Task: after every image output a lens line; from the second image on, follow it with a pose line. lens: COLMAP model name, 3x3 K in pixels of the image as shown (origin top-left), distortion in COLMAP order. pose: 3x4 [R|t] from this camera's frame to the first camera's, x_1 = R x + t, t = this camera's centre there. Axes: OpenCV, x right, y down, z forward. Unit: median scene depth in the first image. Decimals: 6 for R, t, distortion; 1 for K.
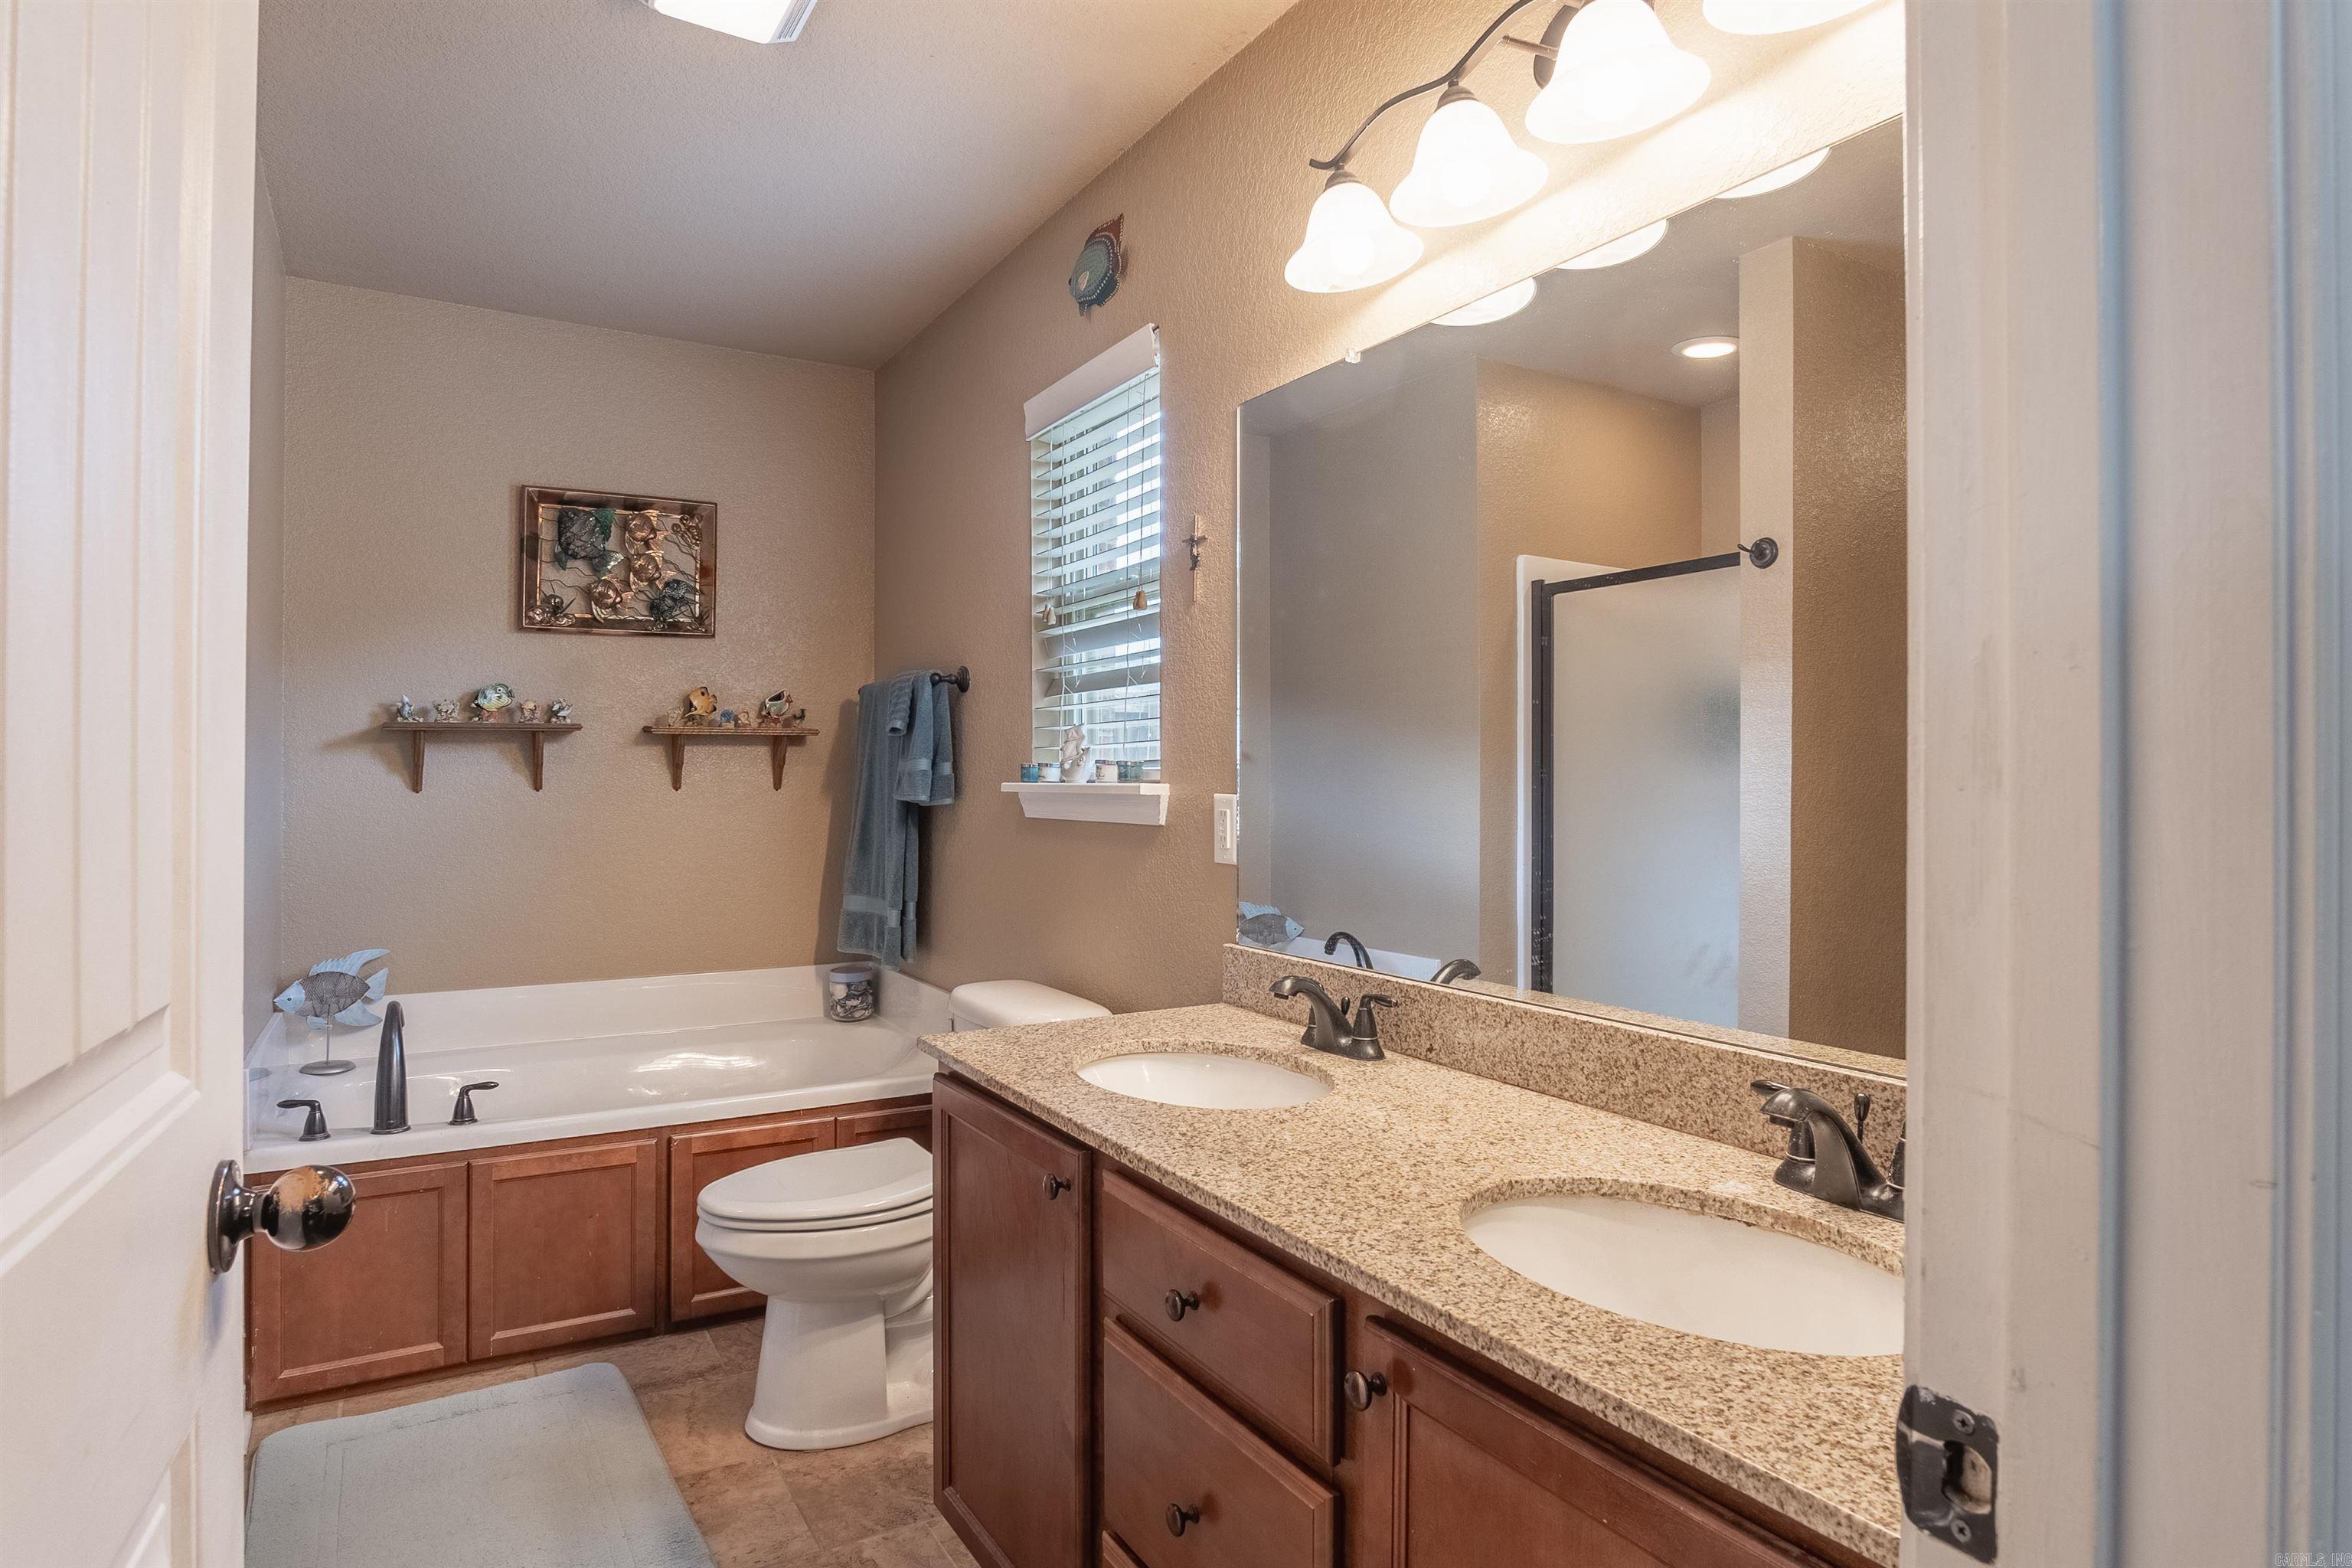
lens RADIAL K [[1289.2, 0, 1163.7], [0, 1289.2, 788.0], [0, 0, 1]] dist [-0.034793, 0.008464]
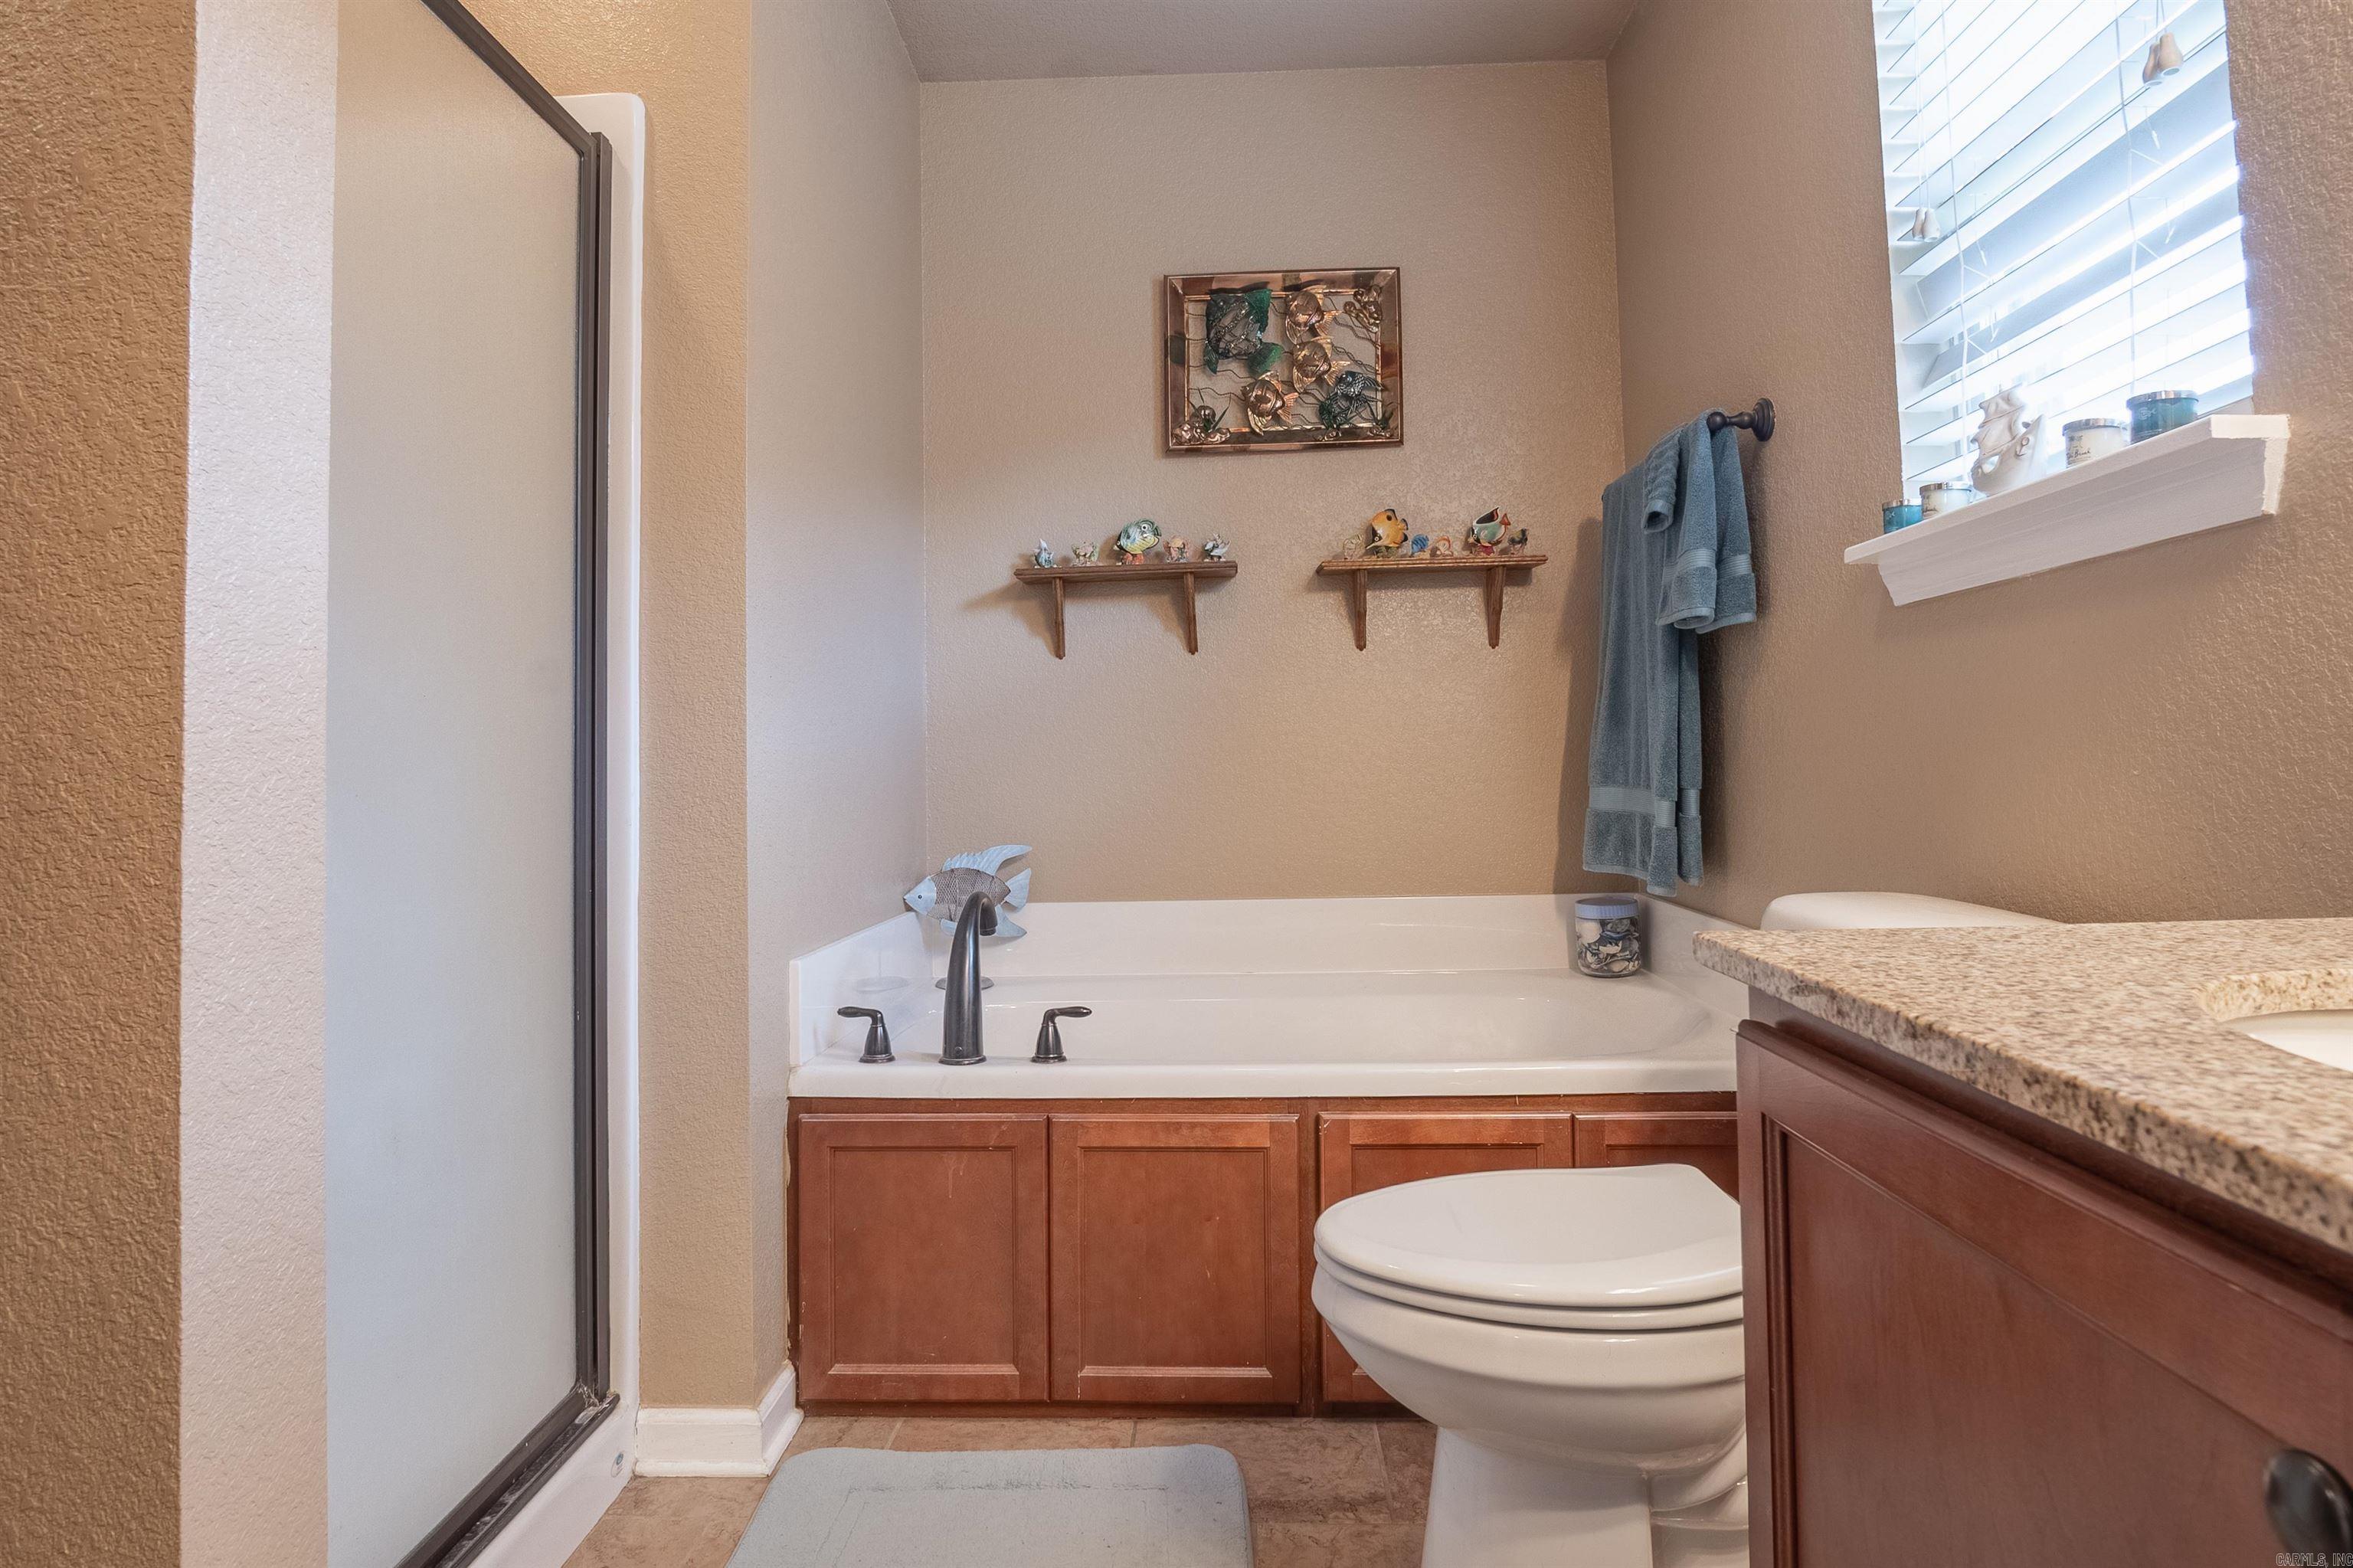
lens RADIAL K [[1289.8, 0, 1193.1], [0, 1289.8, 702.7], [0, 0, 1]] dist [-0.034793, 0.008464]
pose [[0.840846, -0.047631, -0.539174, -0.066514], [0.015343, 0.997818, -0.064220, 0.095424], [0.541056, 0.045726, 0.839742, 0.372682]]
